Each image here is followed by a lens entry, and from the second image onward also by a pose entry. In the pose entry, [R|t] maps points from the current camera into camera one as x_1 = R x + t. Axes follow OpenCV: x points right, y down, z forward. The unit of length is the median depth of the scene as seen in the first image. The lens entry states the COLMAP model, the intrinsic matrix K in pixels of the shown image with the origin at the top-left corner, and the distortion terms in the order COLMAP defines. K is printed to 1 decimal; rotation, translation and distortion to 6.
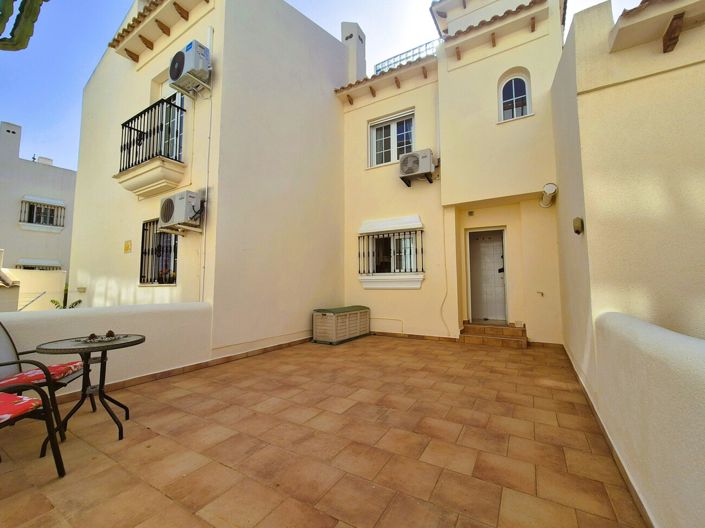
lens RADIAL K [[290.0, 0, 354.3], [0, 290.0, 262.8], [0, 0, 1]] dist [0.000534, 0.000149]
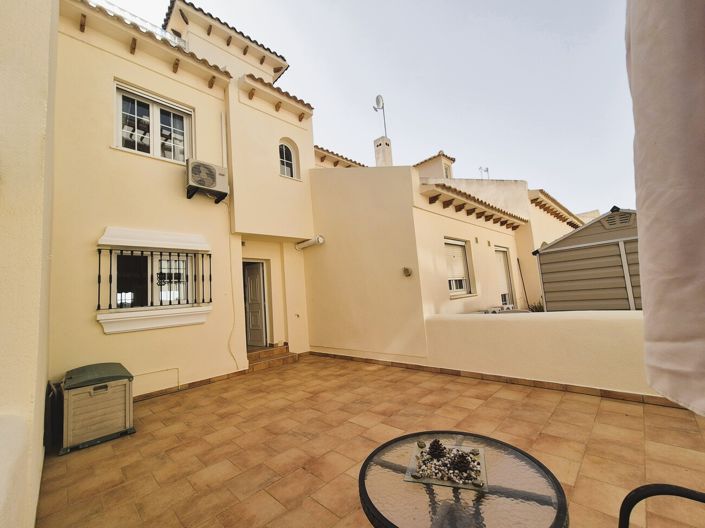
lens RADIAL K [[290.0, 0, 353.6], [0, 290.0, 266.1], [0, 0, 1]] dist [0.000534, 0.000149]
pose [[0.253471, 0.085062, 0.963596, -0.771085], [0.001555, 0.996089, -0.088339, -0.000008], [-0.967342, 0.023890, 0.252347, 0.578971]]
